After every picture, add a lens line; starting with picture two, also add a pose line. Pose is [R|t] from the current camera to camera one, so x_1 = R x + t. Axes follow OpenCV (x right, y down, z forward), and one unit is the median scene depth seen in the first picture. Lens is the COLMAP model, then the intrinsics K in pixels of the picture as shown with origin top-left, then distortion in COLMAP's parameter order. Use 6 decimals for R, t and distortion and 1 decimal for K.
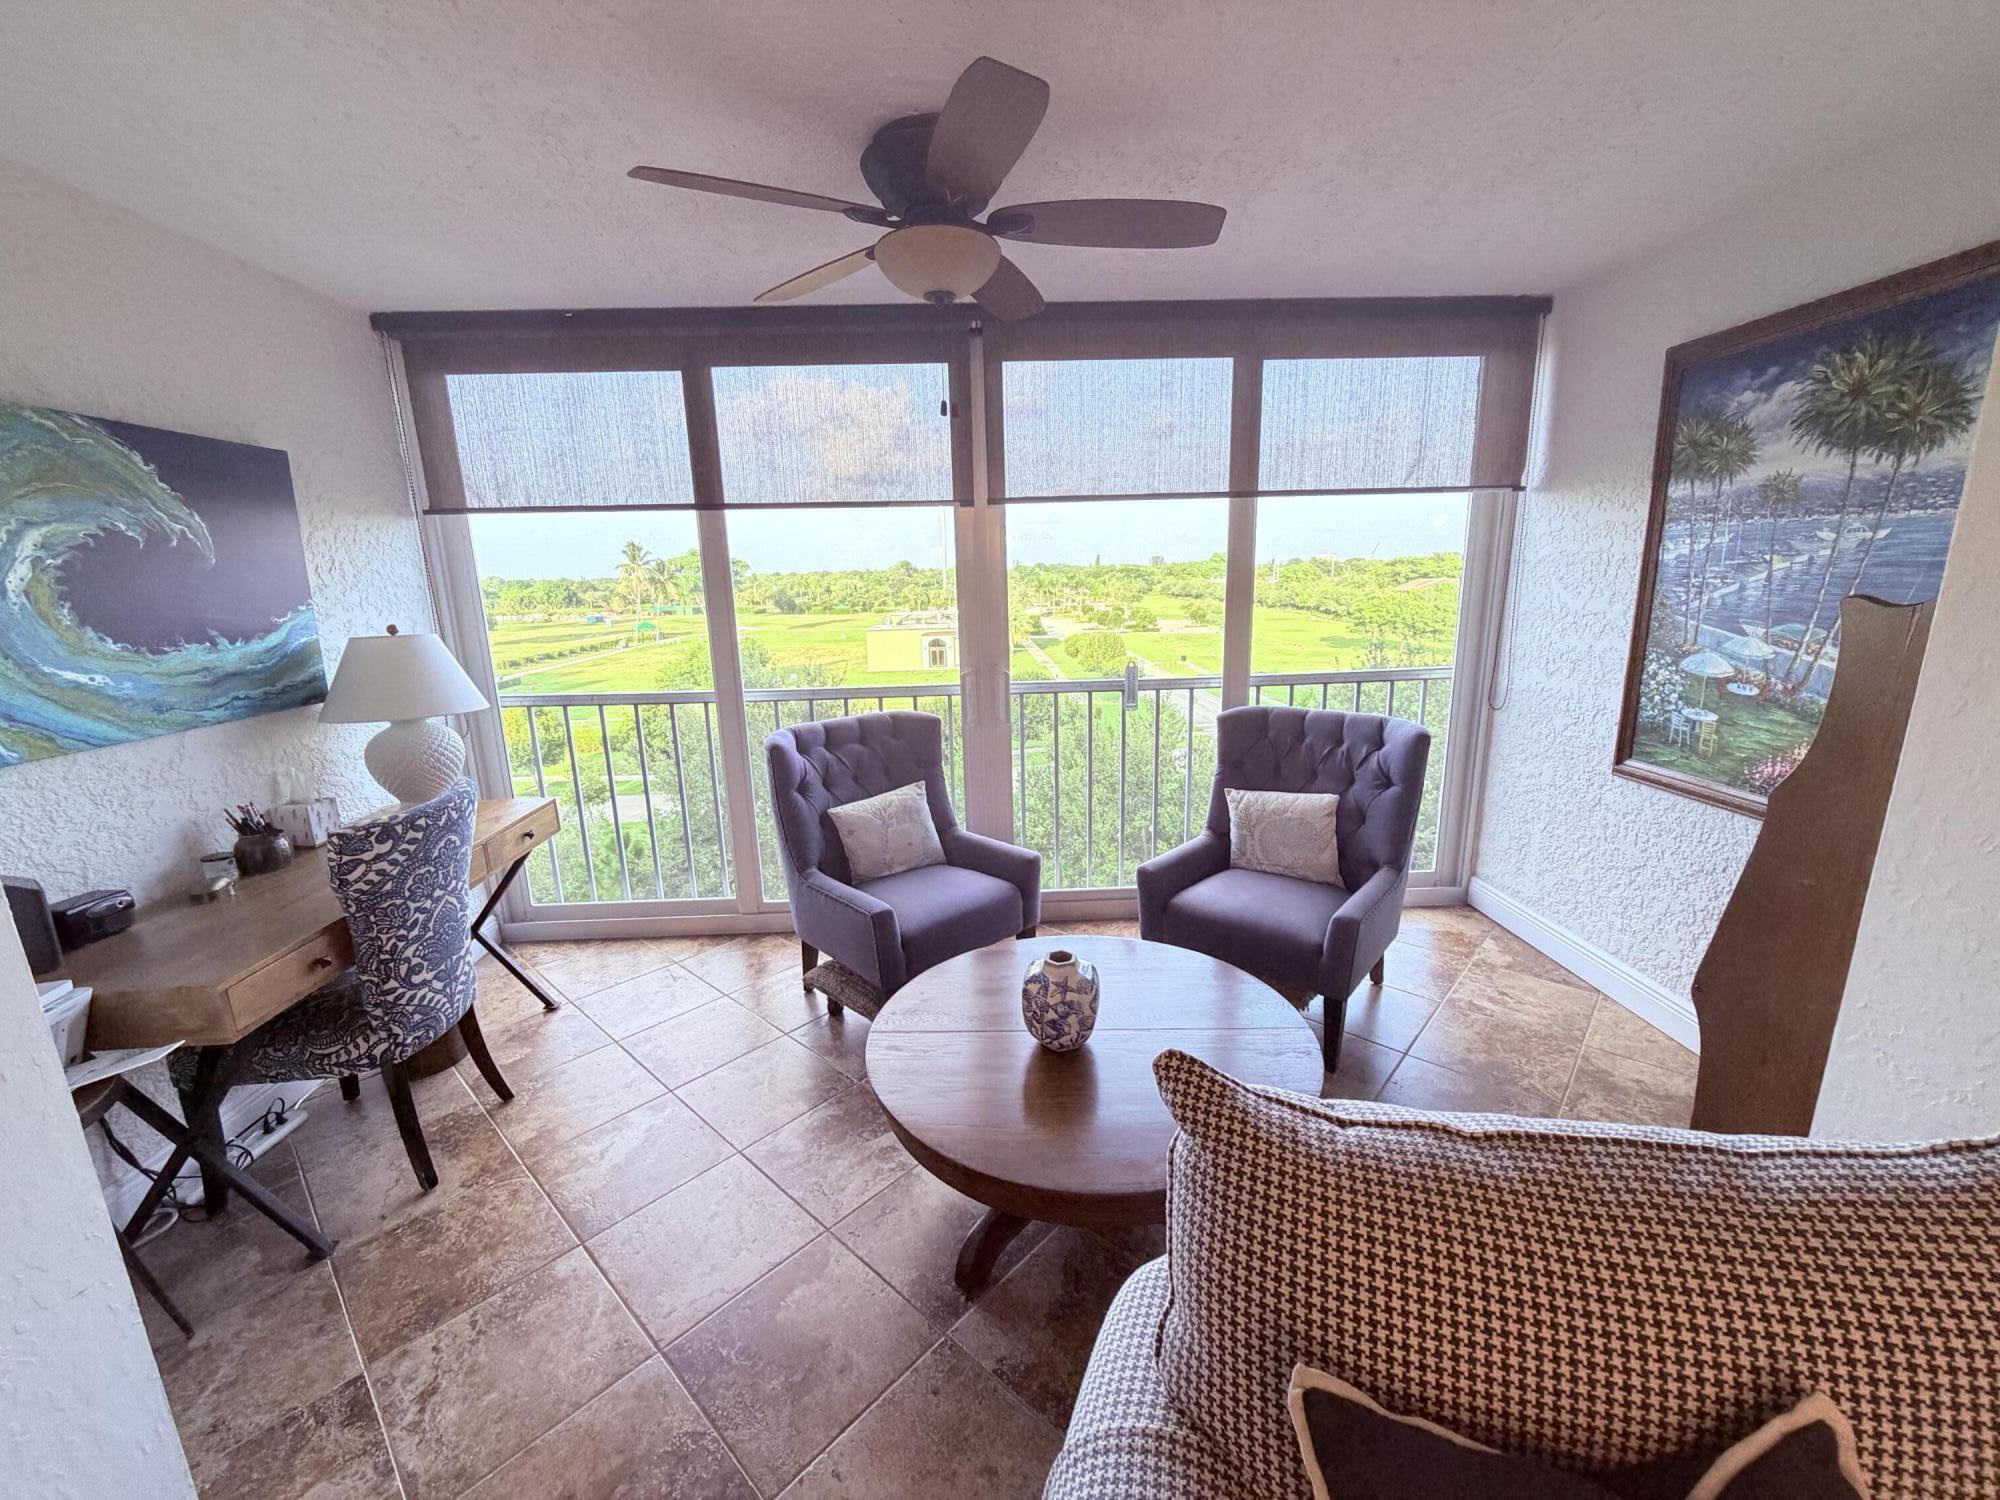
lens RADIAL K [[805.9, 0, 999.0], [0, 805.9, 745.9], [0, 0, 1]] dist [-0.000360, -0.000001]
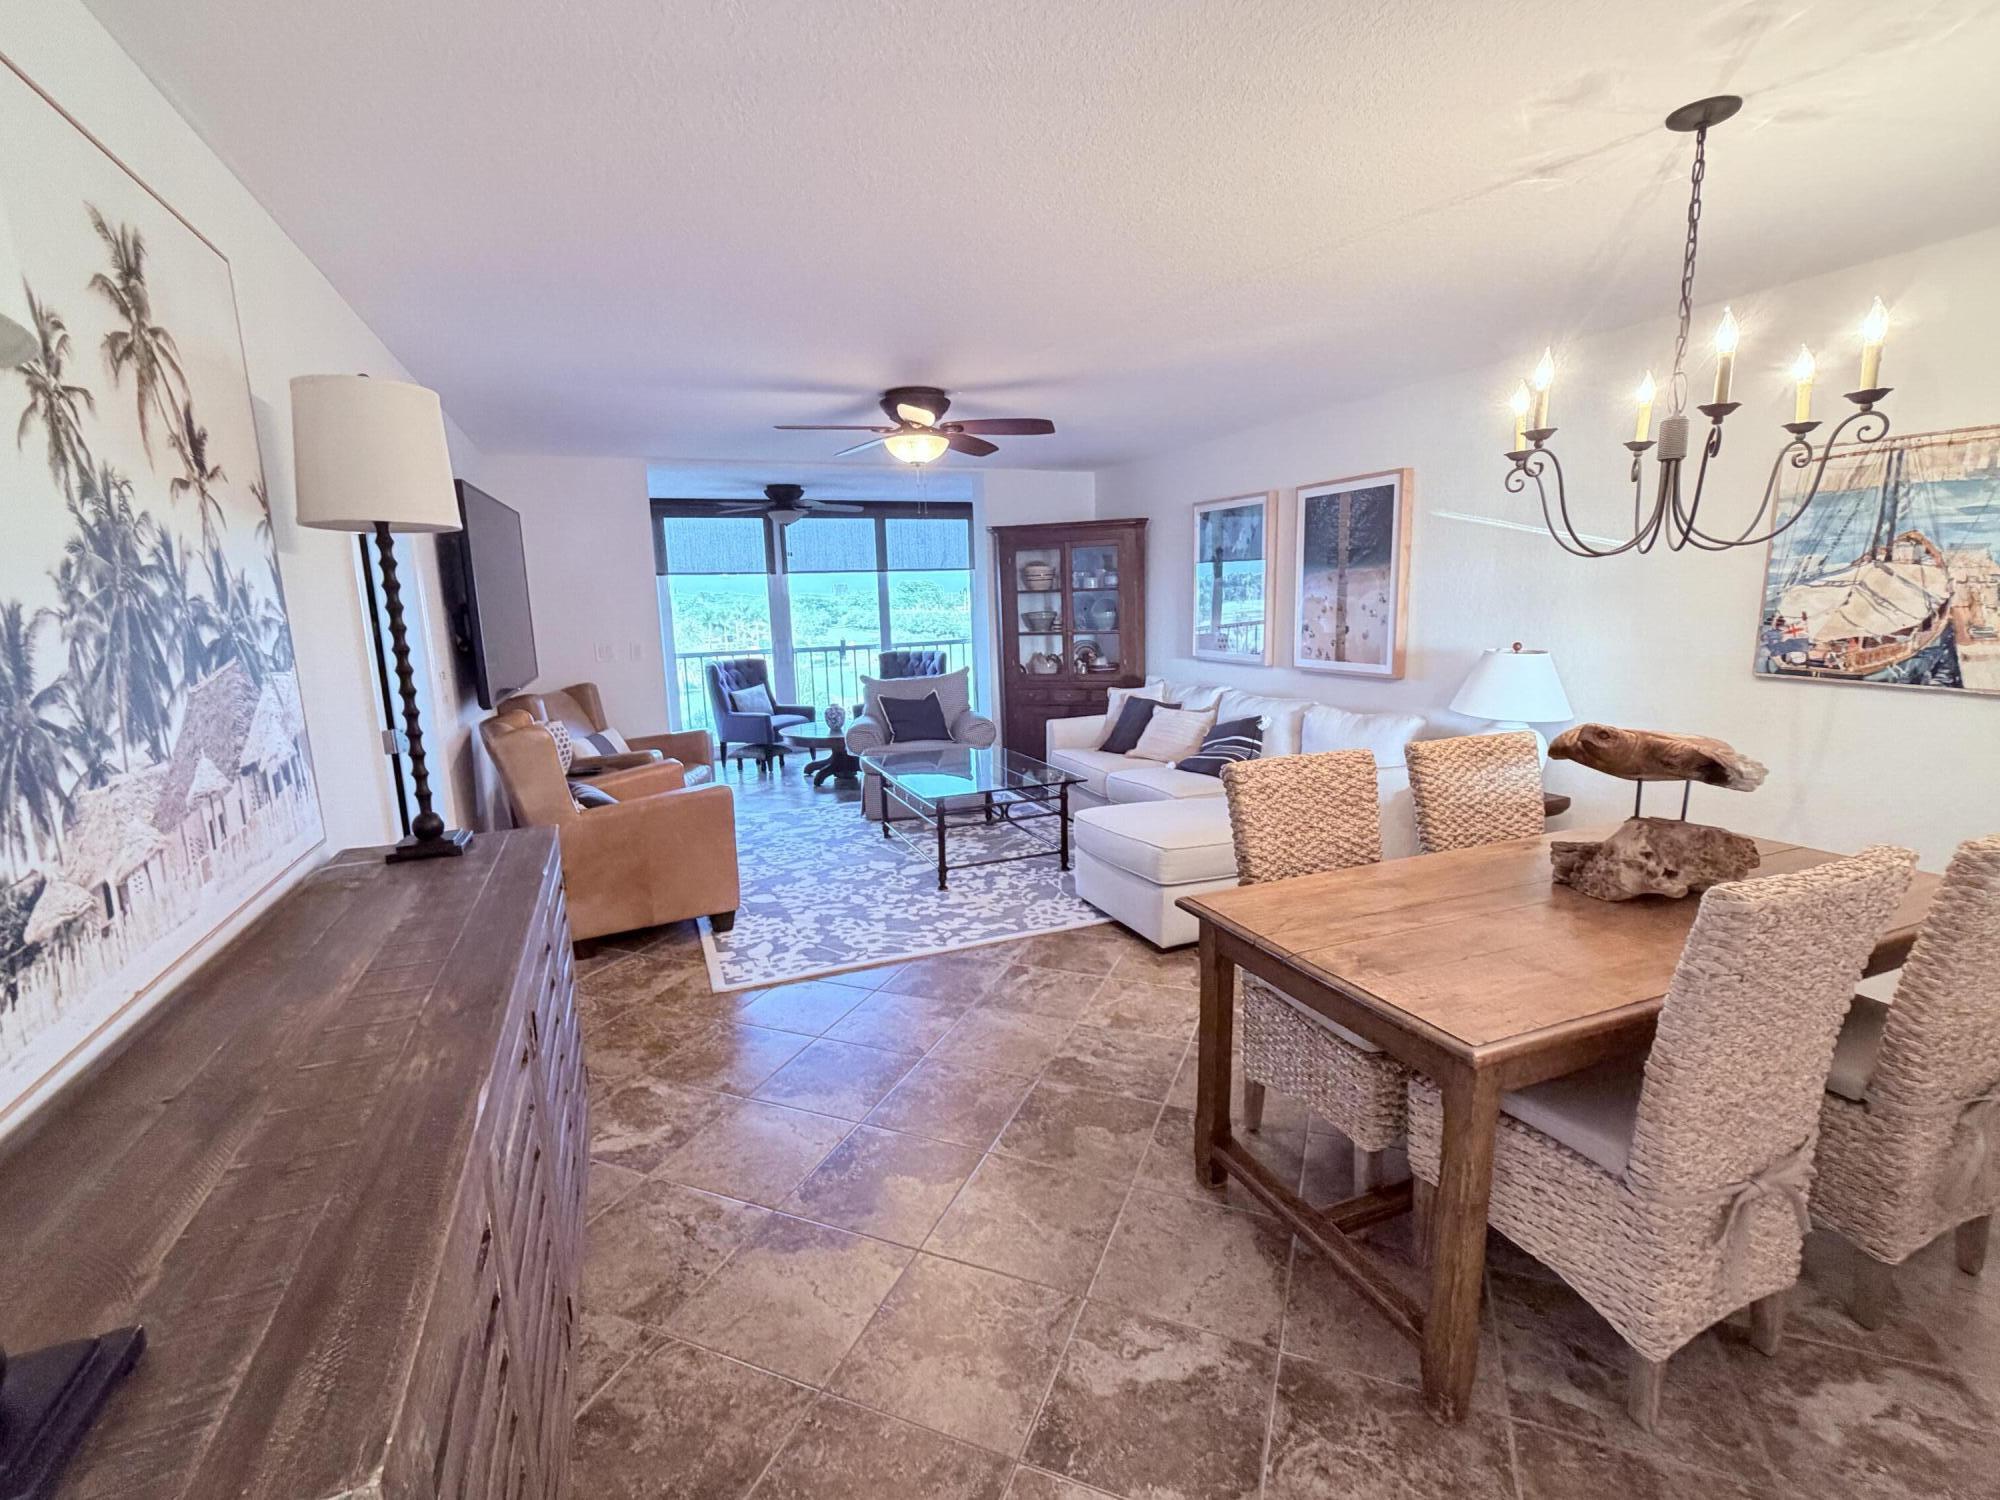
lens RADIAL K [[929.7, 0, 996.9], [0, 929.7, 756.3], [0, 0, 1]] dist [-0.000335, -0.000002]
pose [[0.938165, -0.058546, 0.341203, -0.388025], [0.075148, 0.996535, -0.035633, 0.399679], [-0.337935, 0.059071, 0.939314, -1.816583]]
